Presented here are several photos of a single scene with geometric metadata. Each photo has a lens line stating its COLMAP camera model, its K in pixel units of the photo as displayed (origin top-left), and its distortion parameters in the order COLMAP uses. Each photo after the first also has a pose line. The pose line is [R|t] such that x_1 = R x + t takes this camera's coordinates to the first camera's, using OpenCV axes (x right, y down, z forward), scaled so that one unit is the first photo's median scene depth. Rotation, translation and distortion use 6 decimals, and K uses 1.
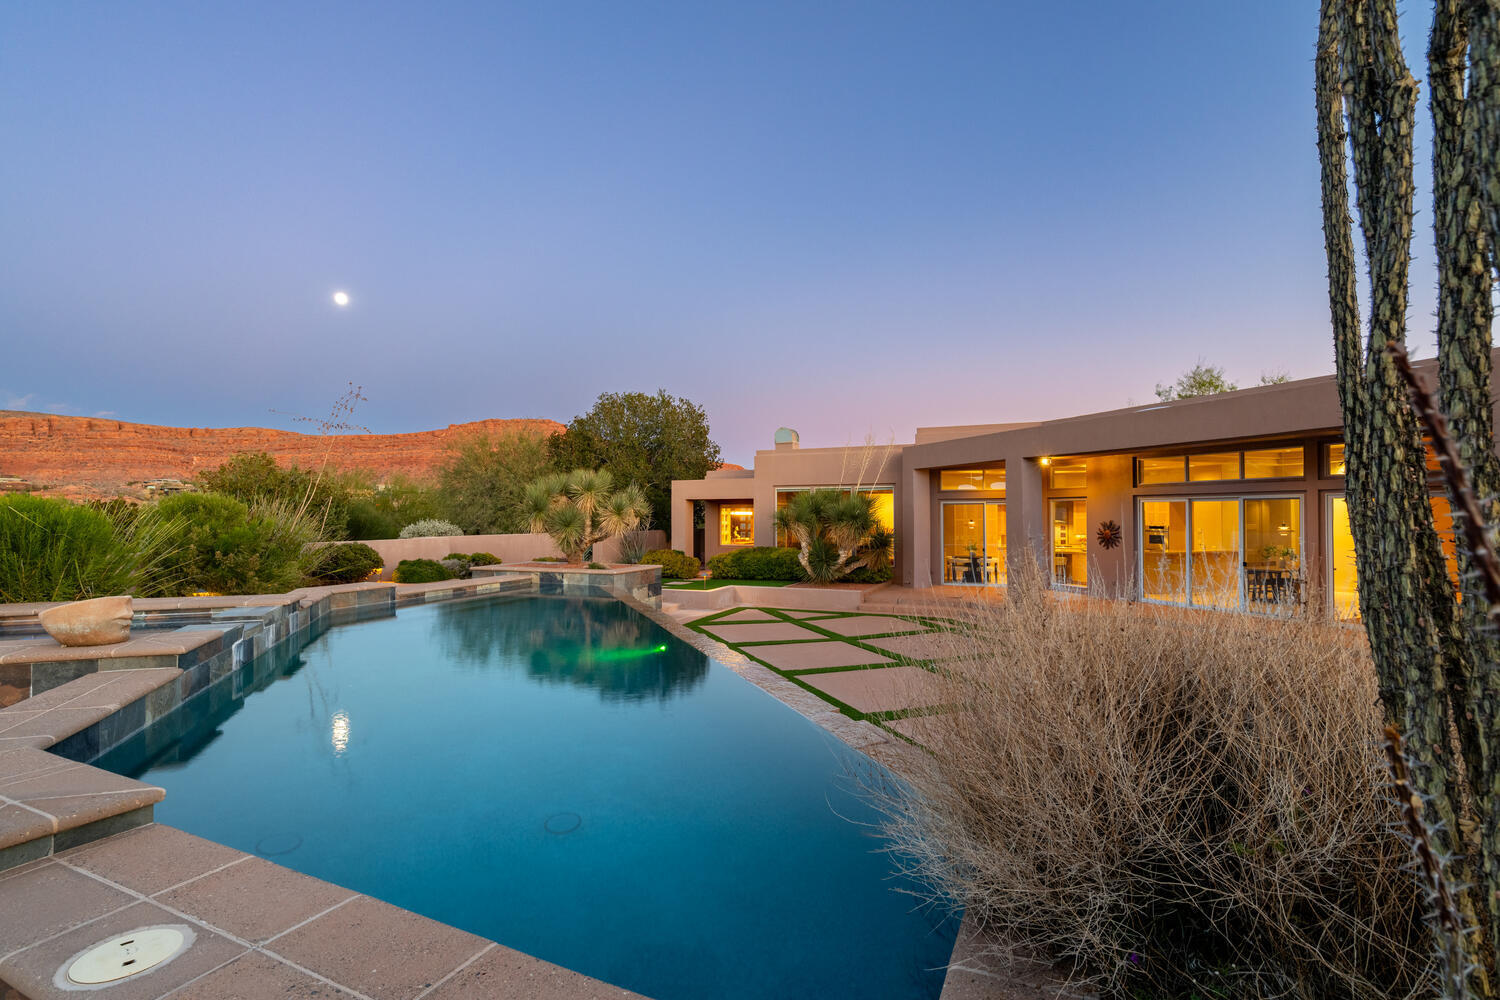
lens RADIAL K [[659.2, 0, 750.0], [0, 659.2, 500.0], [0, 0, 1]] dist [-0.001137, -0.000148]
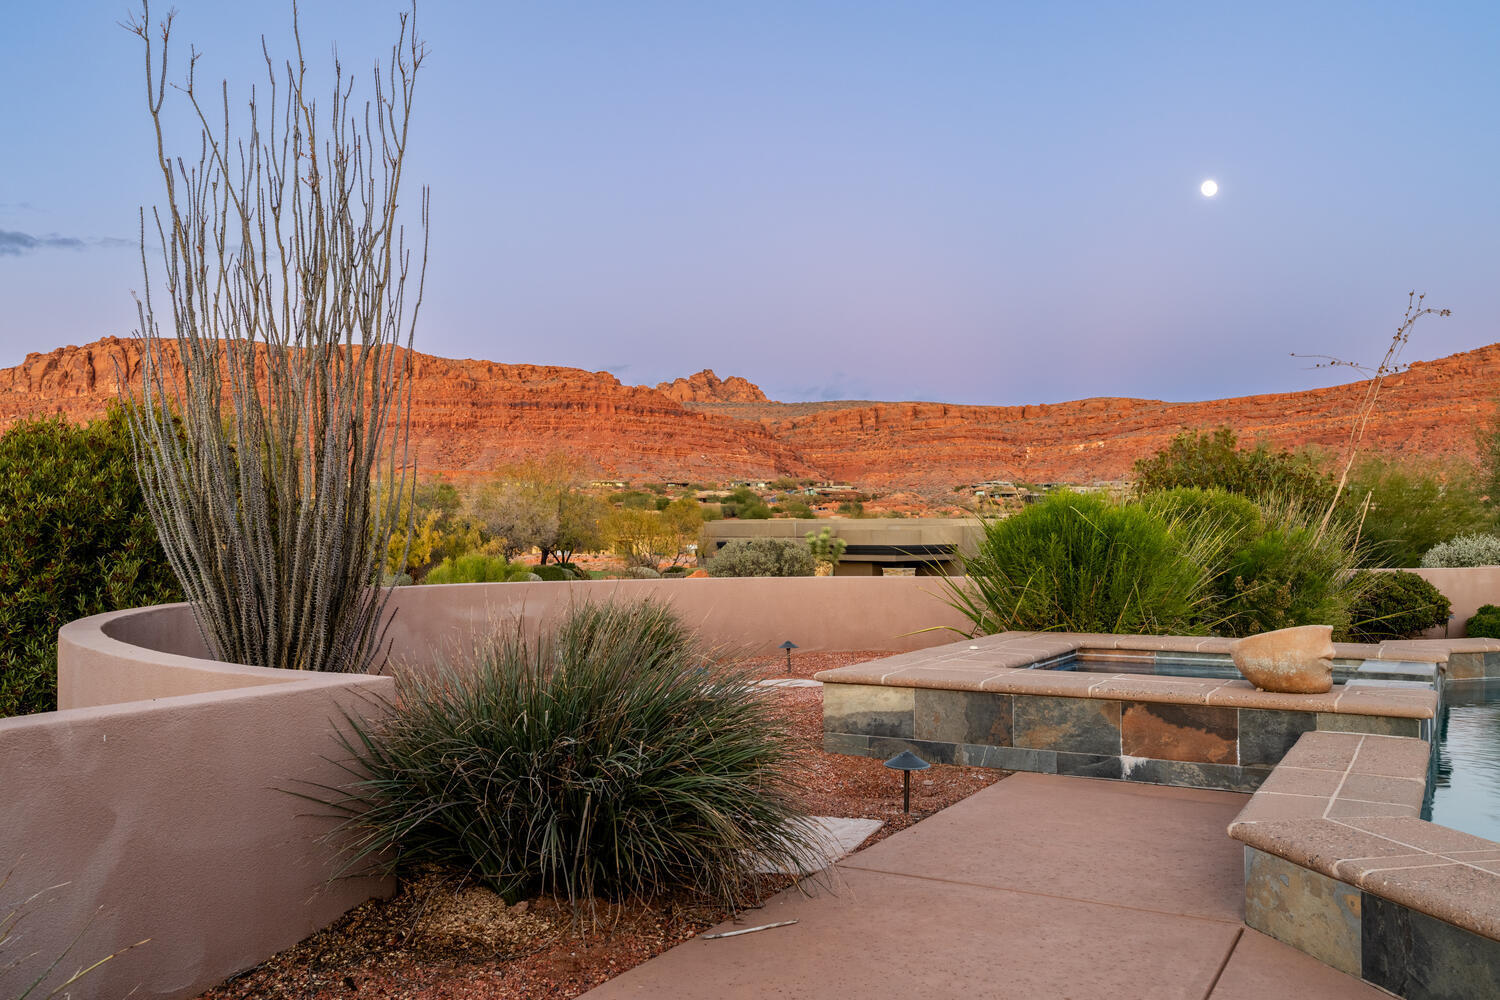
lens RADIAL K [[1221.9, 0, 752.1], [0, 1221.9, 530.3], [0, 0, 1]] dist [0.000184, 0.002109]
pose [[0.676505, -0.003243, -0.736431, -0.109313], [0.013625, 0.999874, 0.008113, 0.007170], [0.736312, -0.015523, 0.676464, -0.080889]]
